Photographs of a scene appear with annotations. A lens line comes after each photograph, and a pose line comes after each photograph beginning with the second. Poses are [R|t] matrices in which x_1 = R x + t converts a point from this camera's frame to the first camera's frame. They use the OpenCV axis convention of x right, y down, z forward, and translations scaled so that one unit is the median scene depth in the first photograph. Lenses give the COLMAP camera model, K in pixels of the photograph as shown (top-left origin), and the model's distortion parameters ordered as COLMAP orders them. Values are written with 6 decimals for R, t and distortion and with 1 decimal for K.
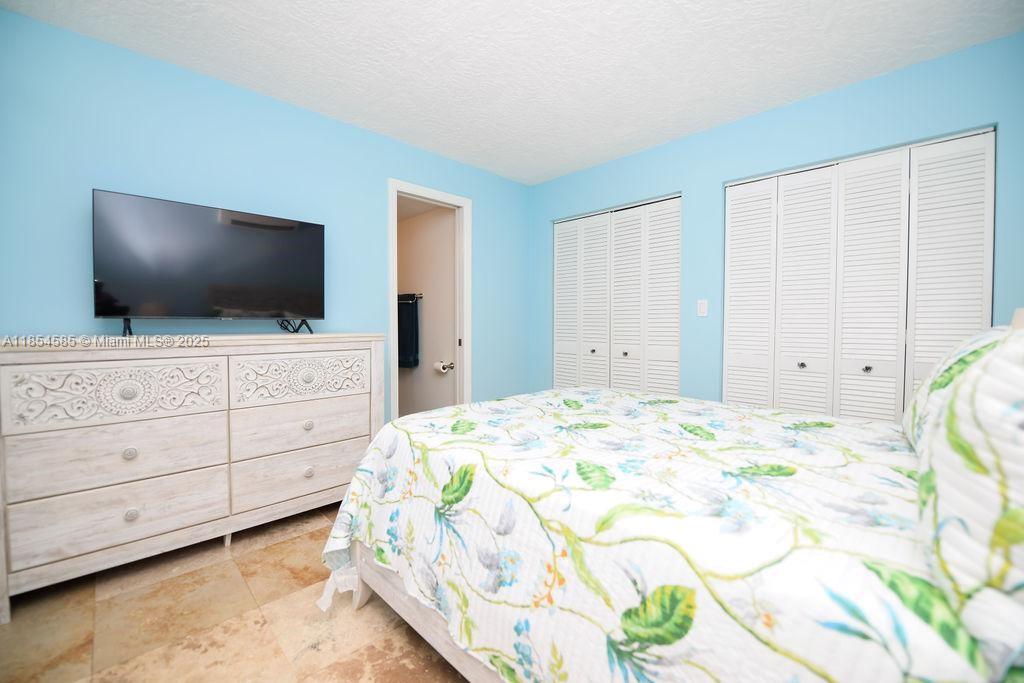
lens RADIAL K [[421.2, 0, 512.0], [0, 421.2, 341.5], [0, 0, 1]] dist [0.000233, 0.000006]
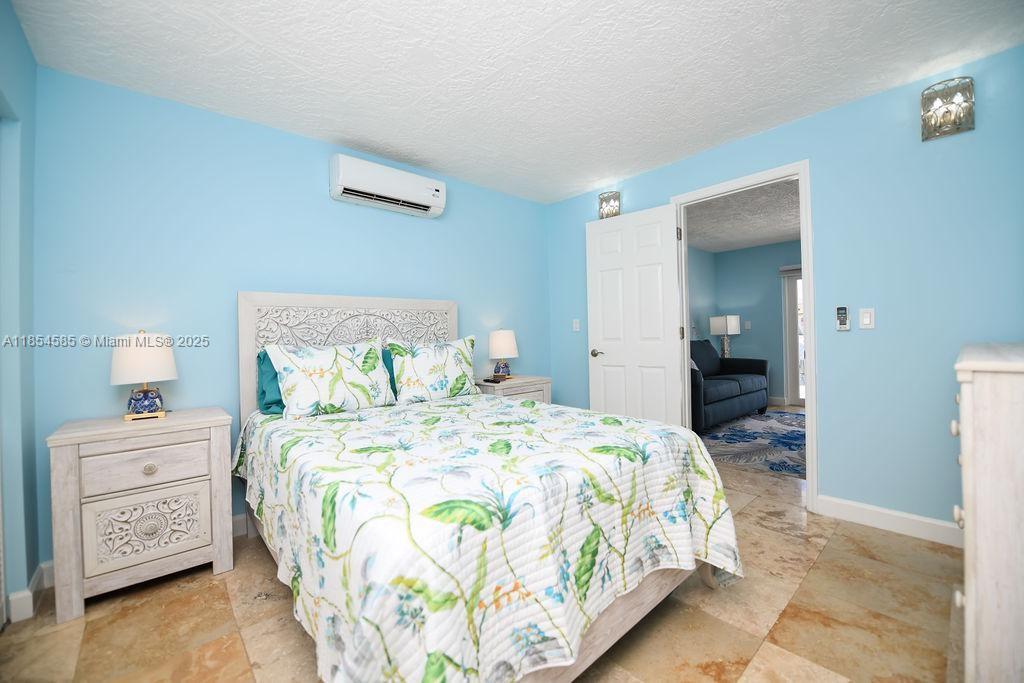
lens RADIAL K [[421.2, 0, 512.0], [0, 421.2, 341.5], [0, 0, 1]] dist [0.000233, 0.000006]
pose [[-0.998890, 0.033511, 0.033094, 0.087377], [0.035214, 0.998012, 0.052276, -0.089601], [-0.031277, 0.053384, -0.998084, 2.045565]]
